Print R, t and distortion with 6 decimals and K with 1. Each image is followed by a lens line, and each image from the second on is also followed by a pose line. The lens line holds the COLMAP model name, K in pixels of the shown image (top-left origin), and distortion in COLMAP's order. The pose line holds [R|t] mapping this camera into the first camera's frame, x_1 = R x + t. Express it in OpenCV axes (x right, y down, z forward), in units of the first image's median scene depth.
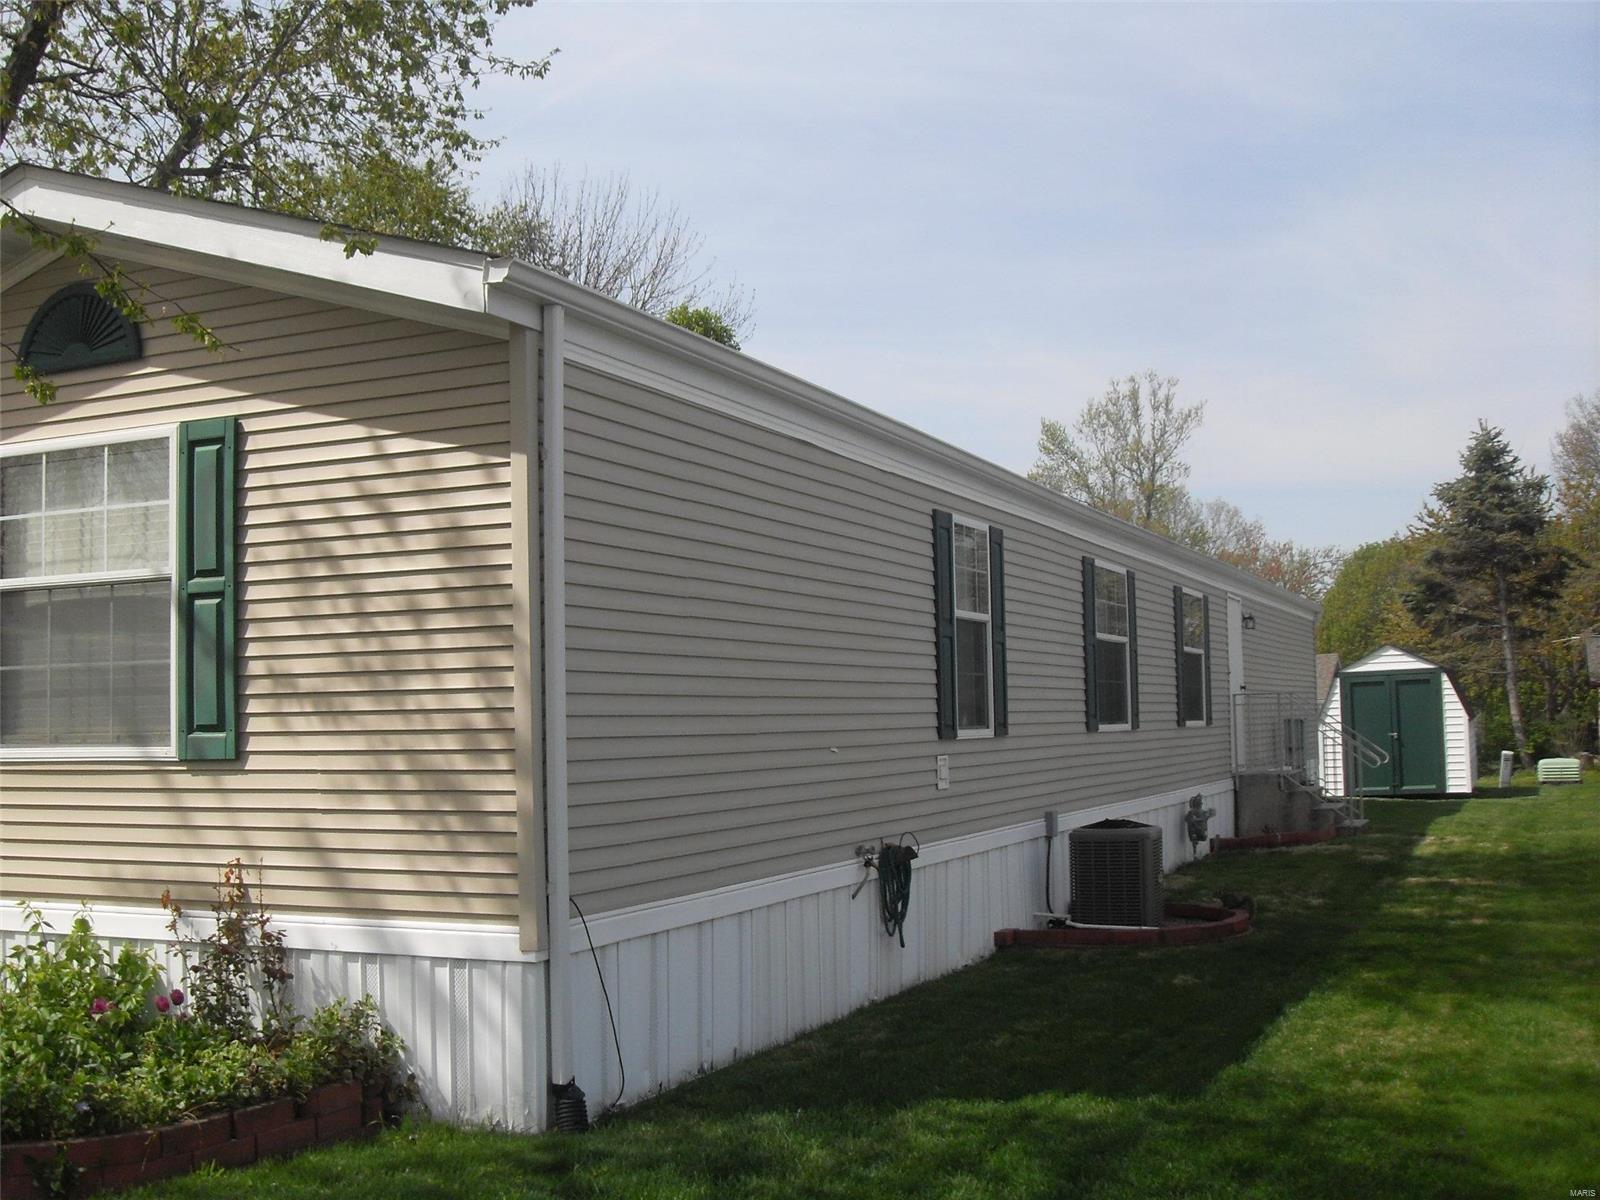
lens RADIAL K [[1751.7, 0, 756.0], [0, 1751.7, 604.6], [0, 0, 1]] dist [-0.188173, 0.176645]
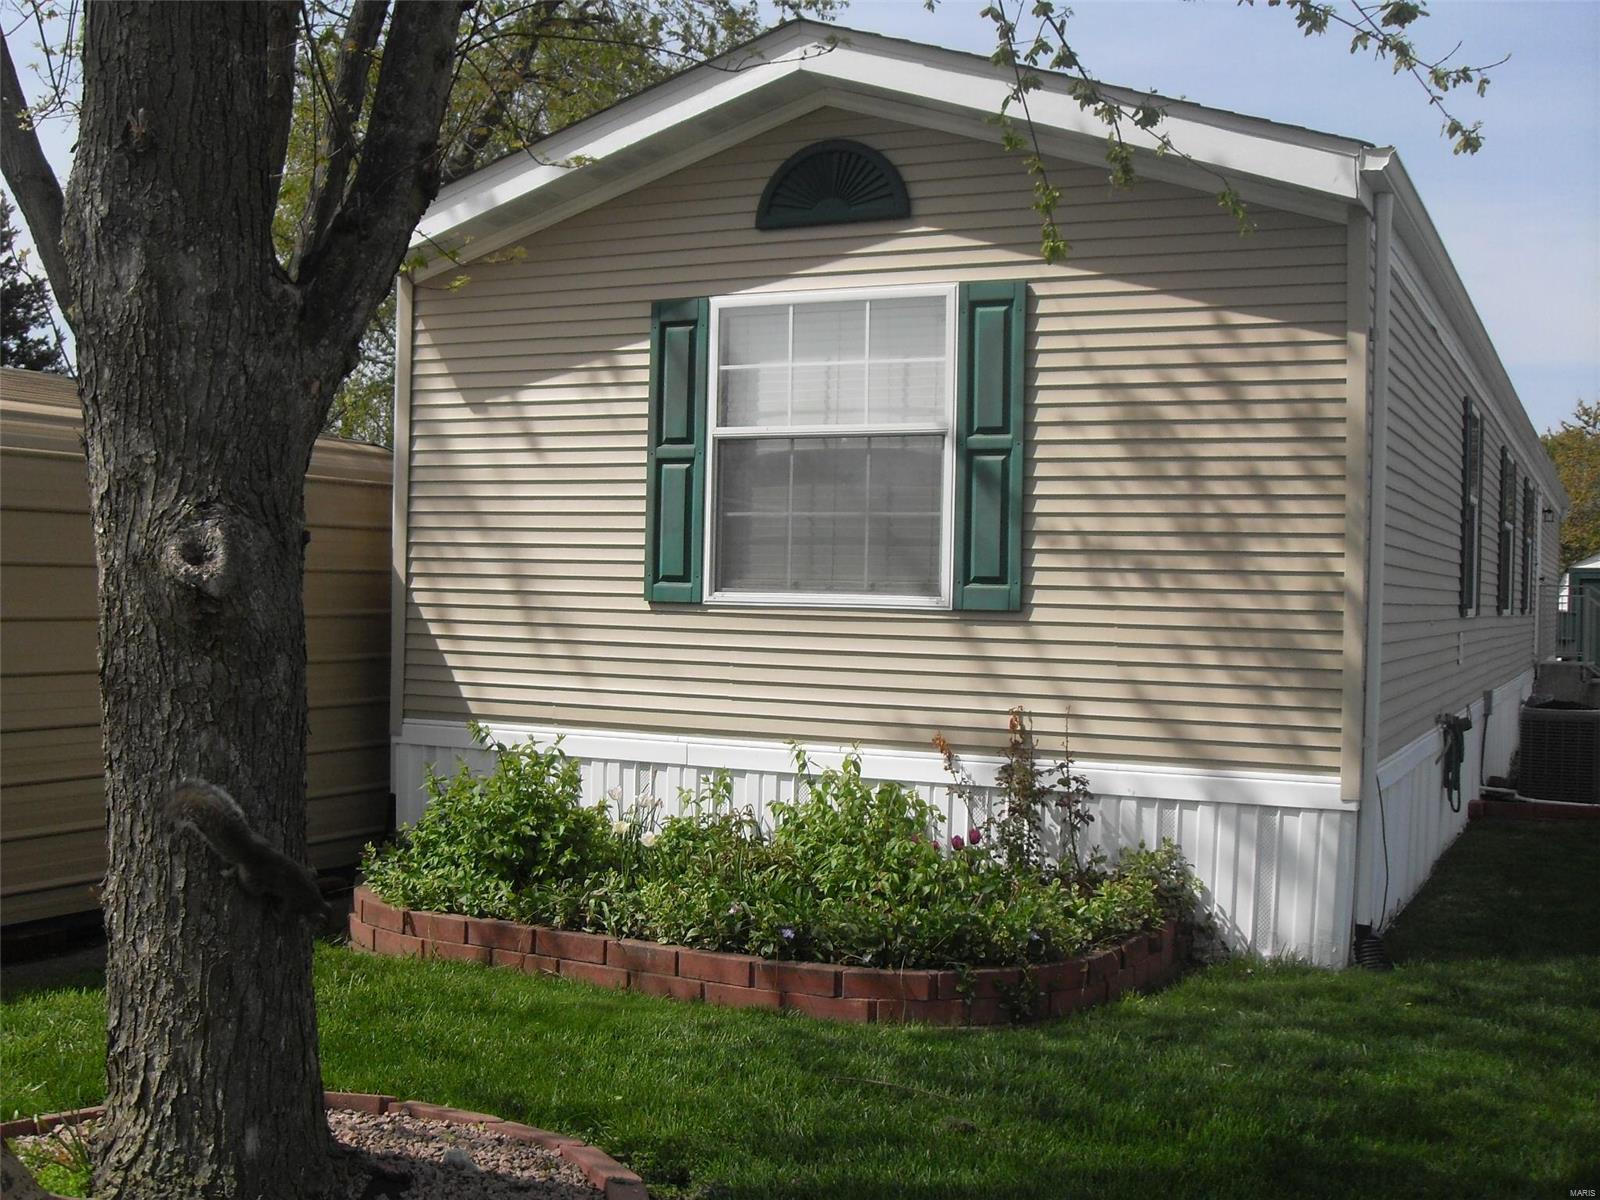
lens RADIAL K [[1751.7, 0, 756.0], [0, 1751.7, 604.6], [0, 0, 1]] dist [-0.188173, 0.176645]
pose [[0.998430, 0.044111, -0.034526, -0.421393], [-0.041530, 0.996525, 0.072198, 0.016369], [0.037591, -0.070650, 0.996793, -0.055125]]
